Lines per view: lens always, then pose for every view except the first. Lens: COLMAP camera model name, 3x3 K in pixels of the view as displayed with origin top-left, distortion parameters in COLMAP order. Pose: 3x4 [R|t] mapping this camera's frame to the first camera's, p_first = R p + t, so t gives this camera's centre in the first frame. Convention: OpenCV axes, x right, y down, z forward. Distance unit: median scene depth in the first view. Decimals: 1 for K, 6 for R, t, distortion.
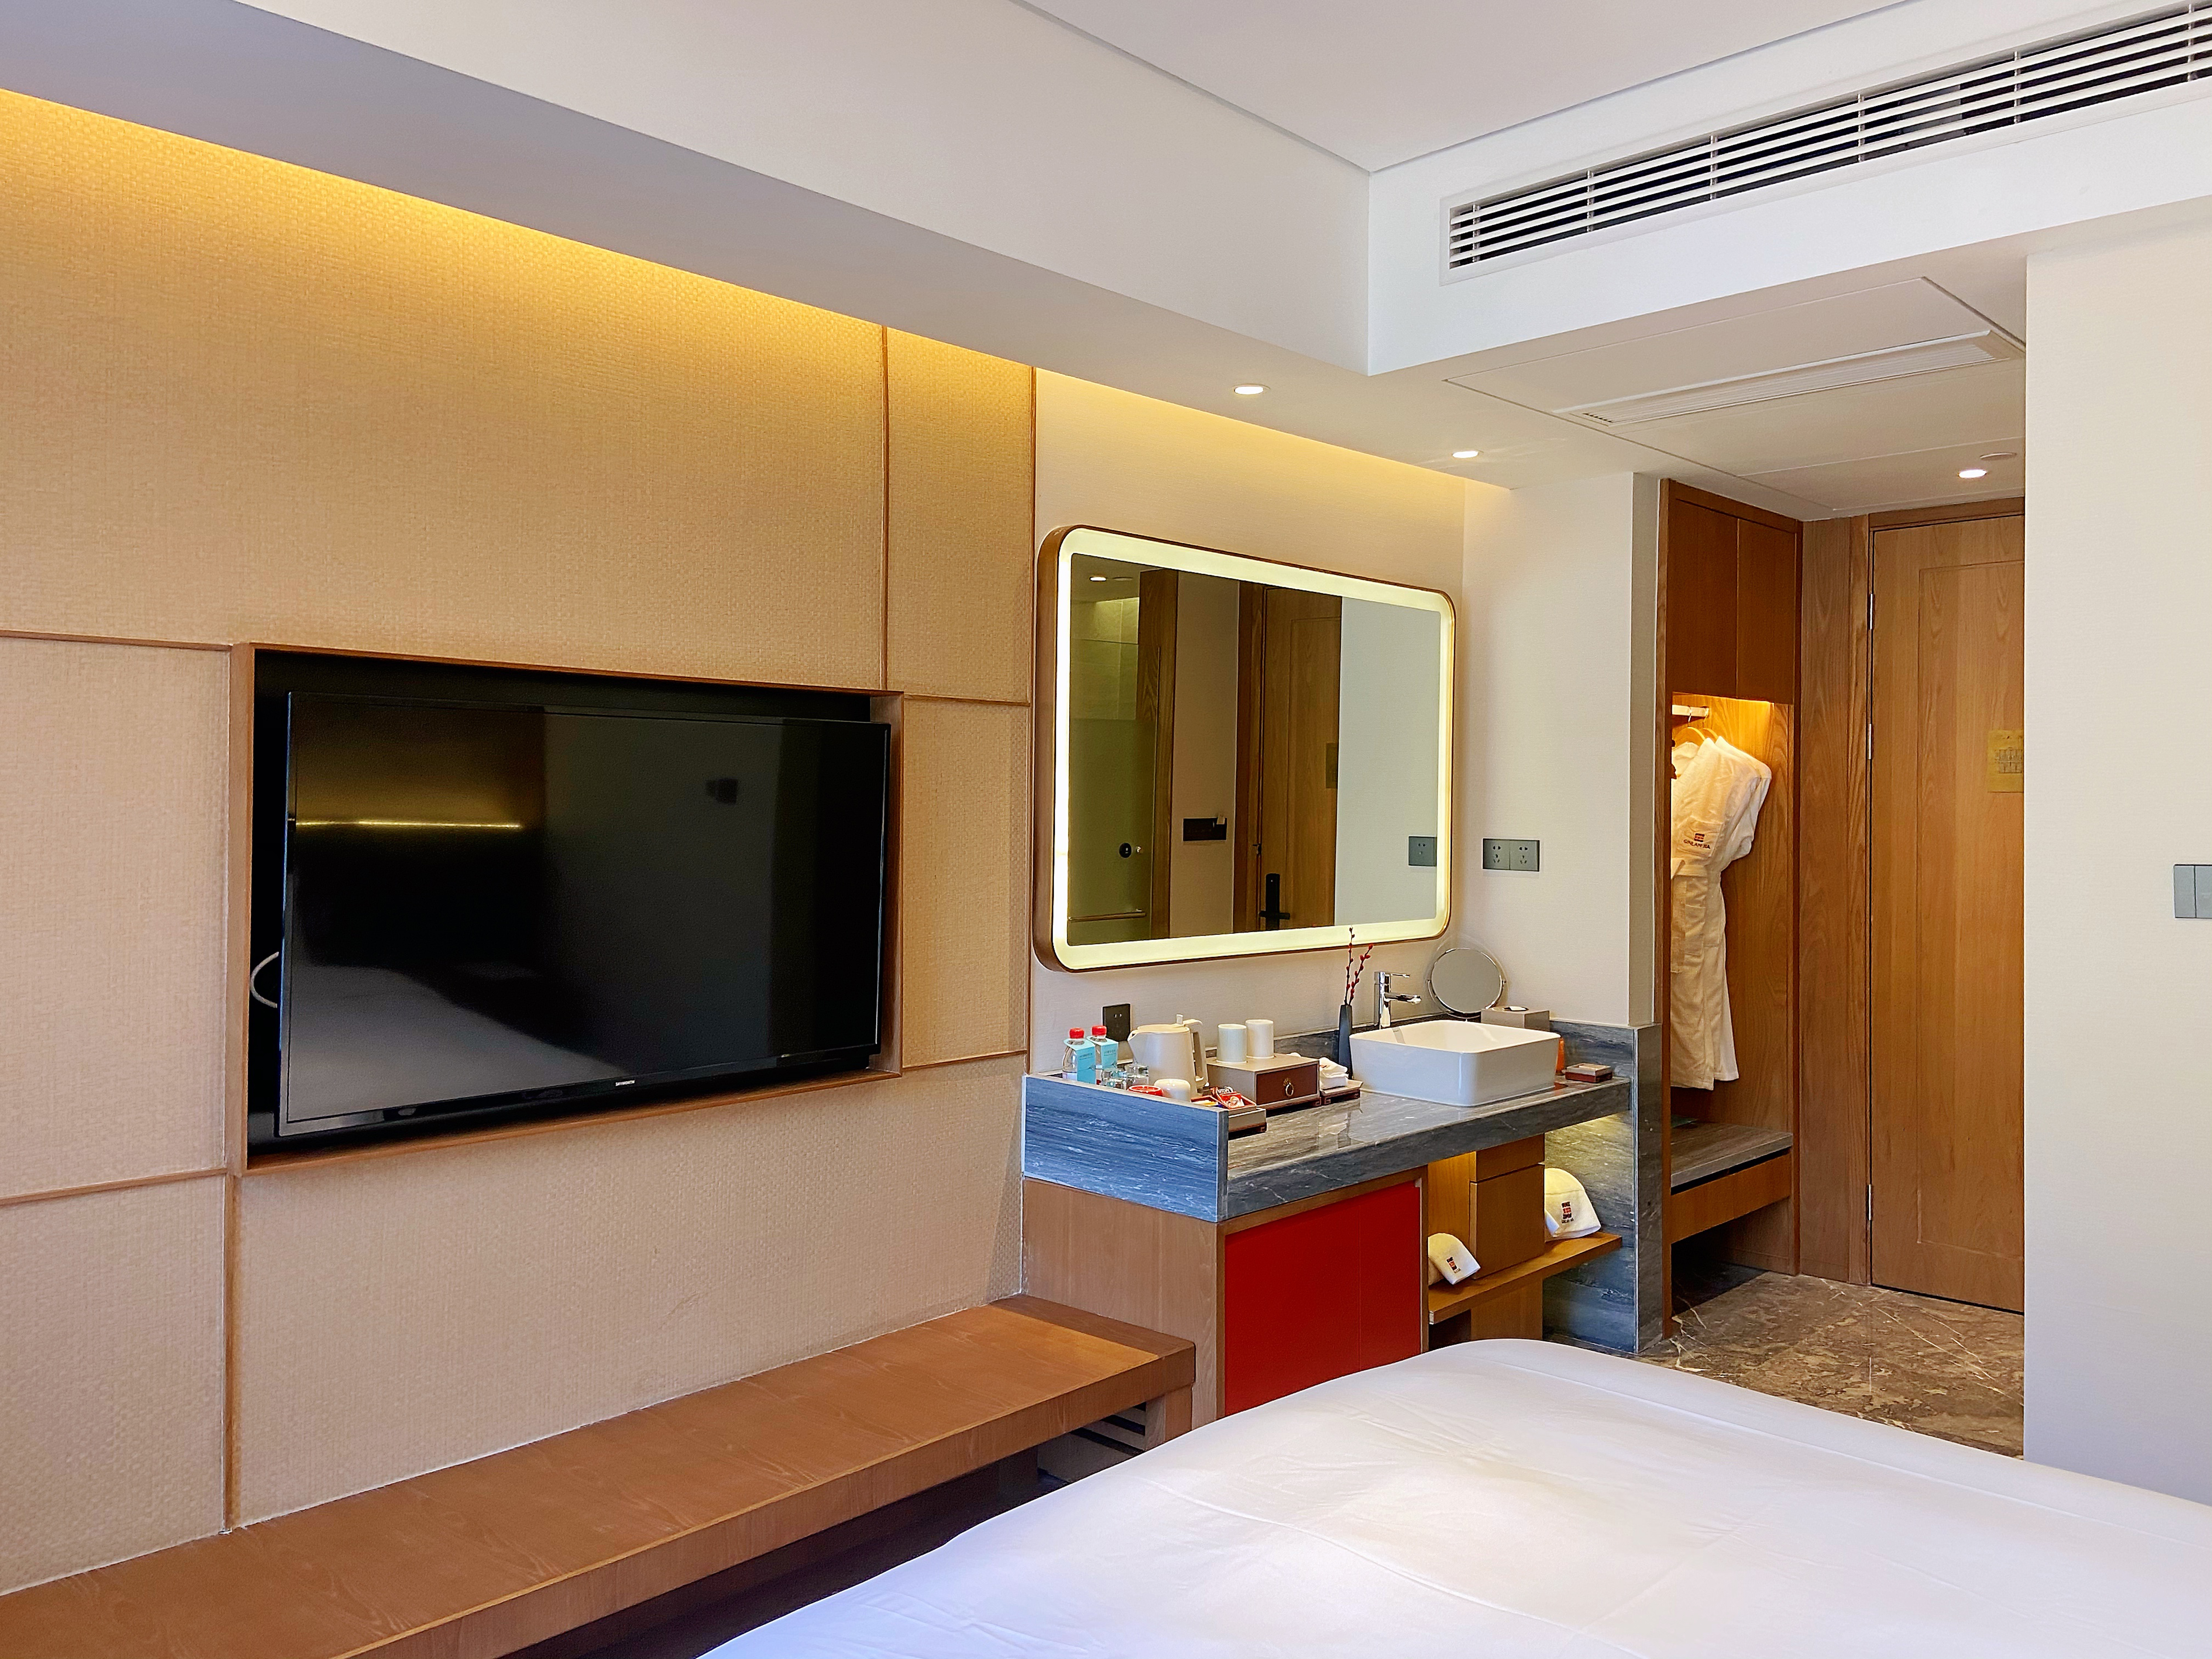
lens RADIAL K [[1667.0, 0, 1103.8], [0, 1667.0, 770.8], [0, 0, 1]] dist [0.125470, -0.196194]
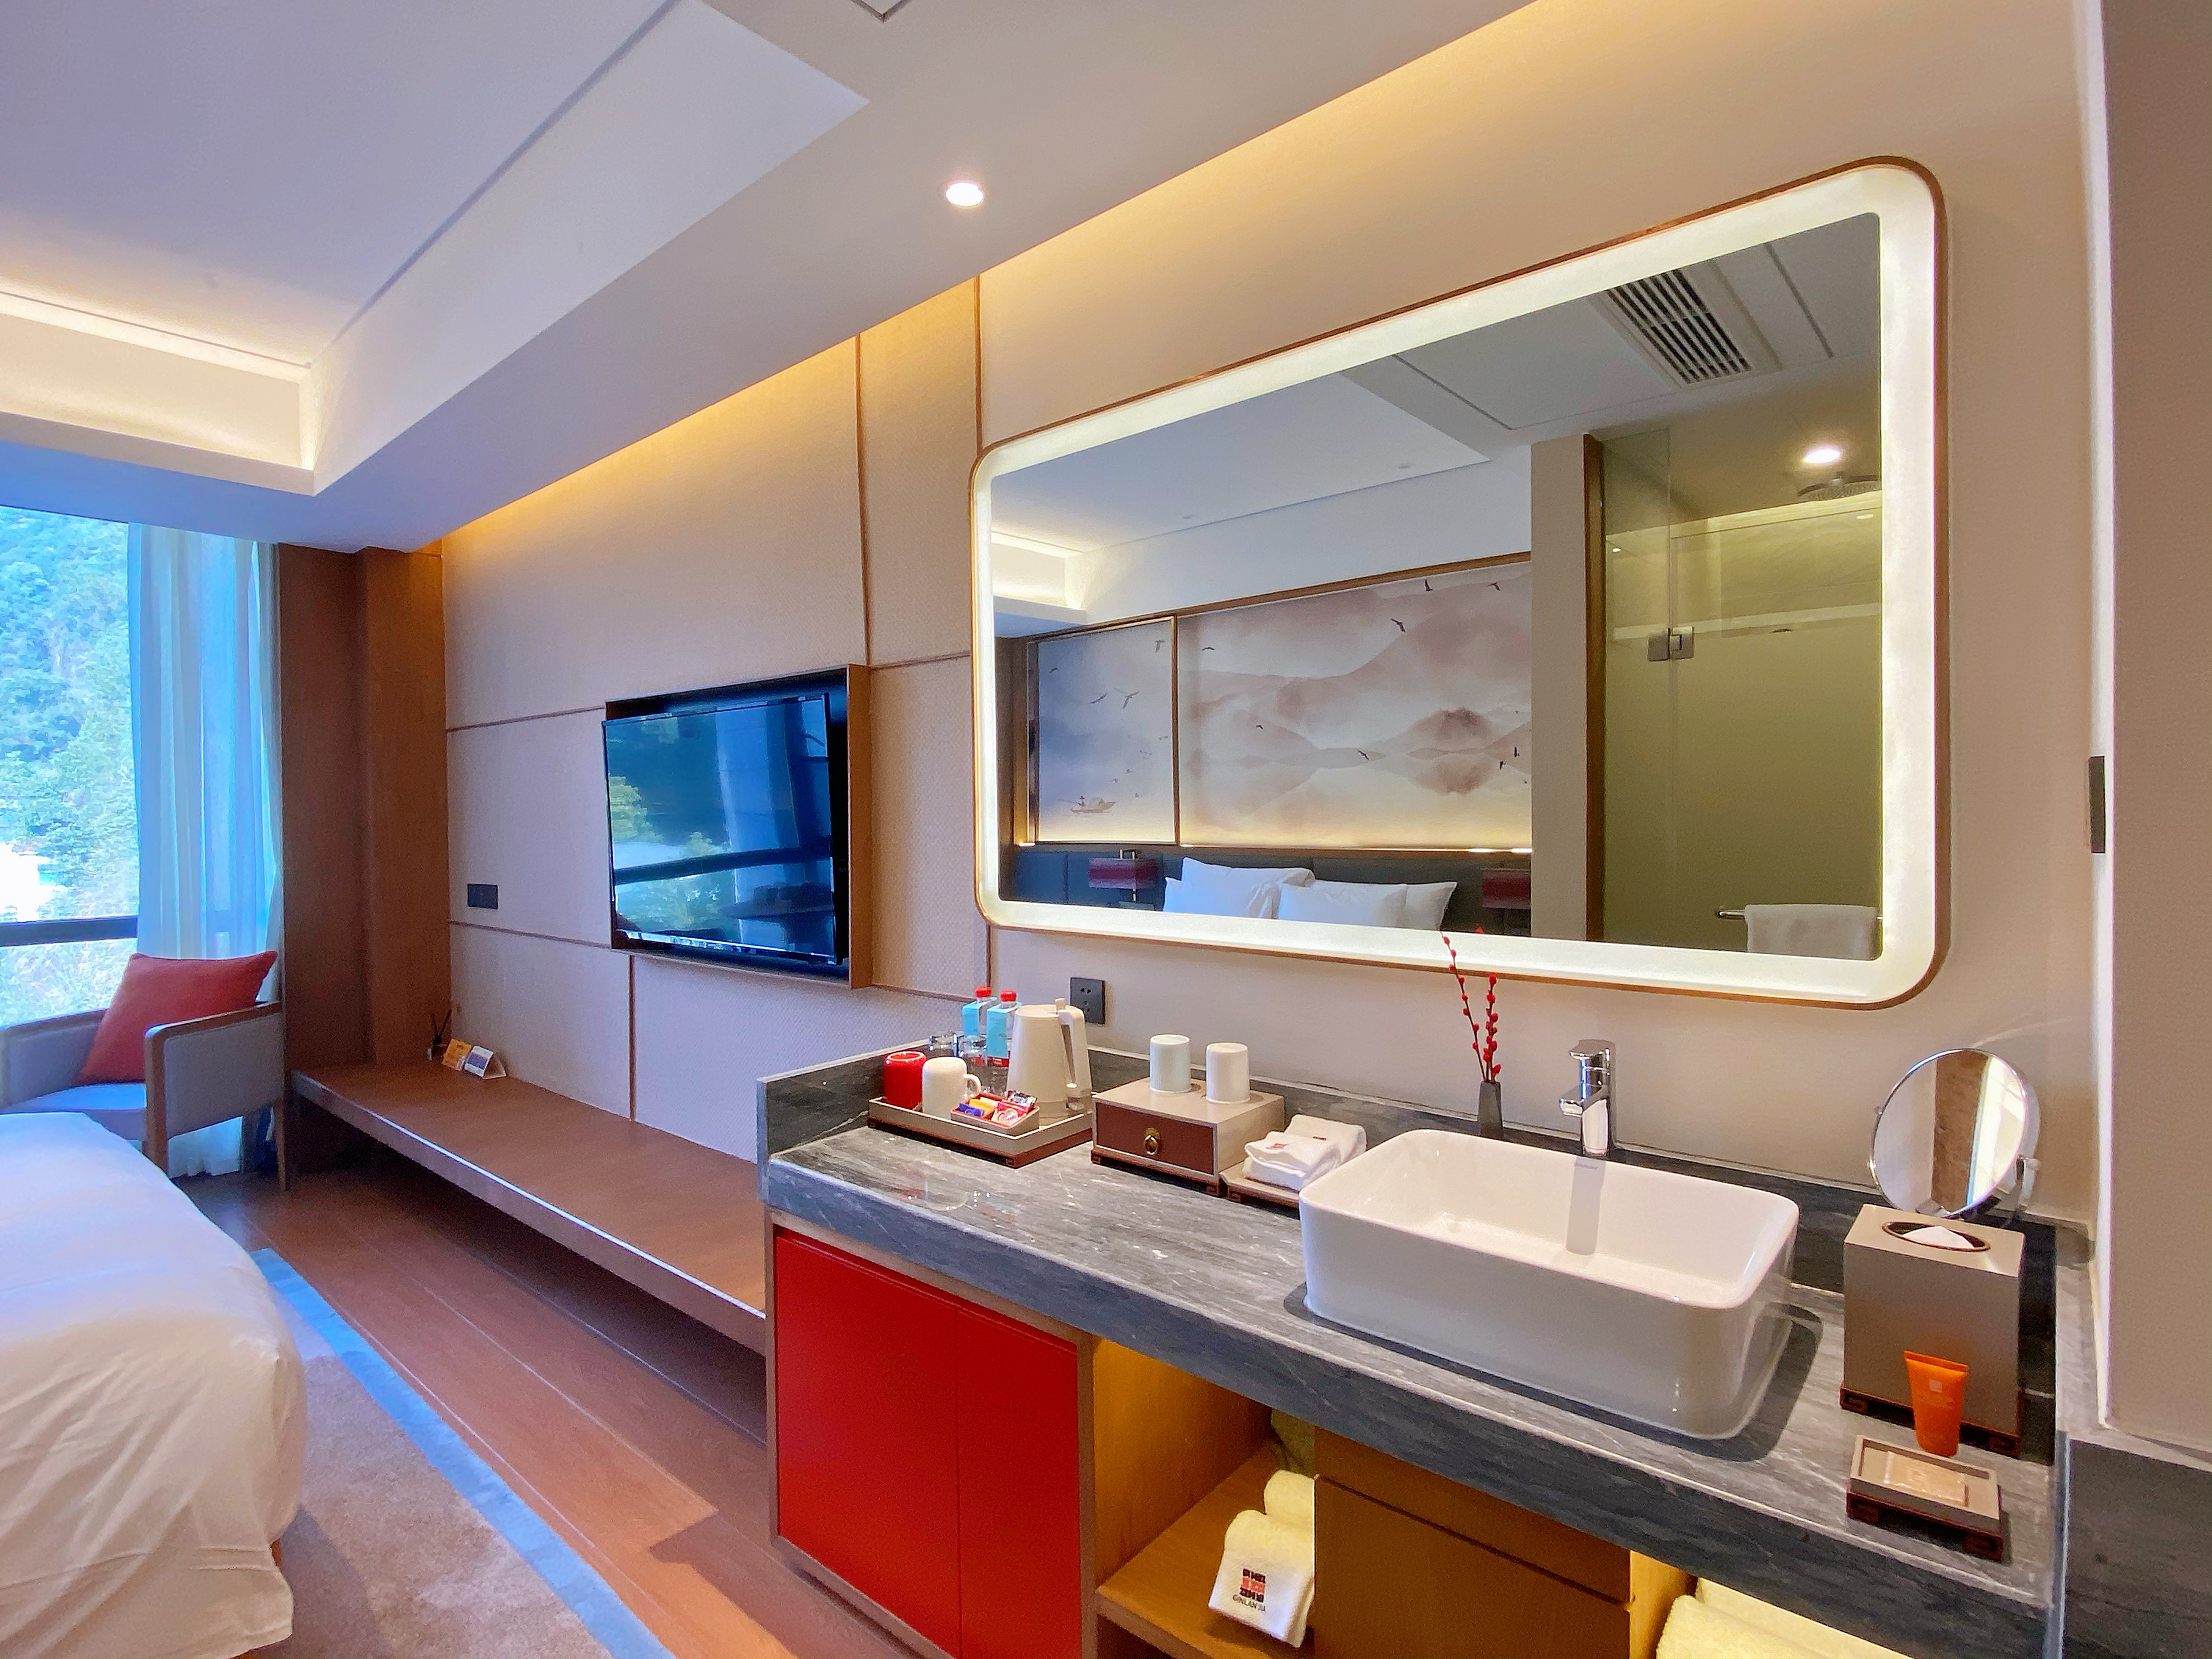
lens RADIAL K [[1028.1, 0, 1111.9], [0, 1028.1, 823.4], [0, 0, 1]] dist [0.030415, -0.032589]
pose [[0.081508, -0.001974, -0.996671, 0.538997], [0.023874, 0.999715, -0.000027, 0.060787], [0.996387, -0.023793, 0.081531, 0.976881]]
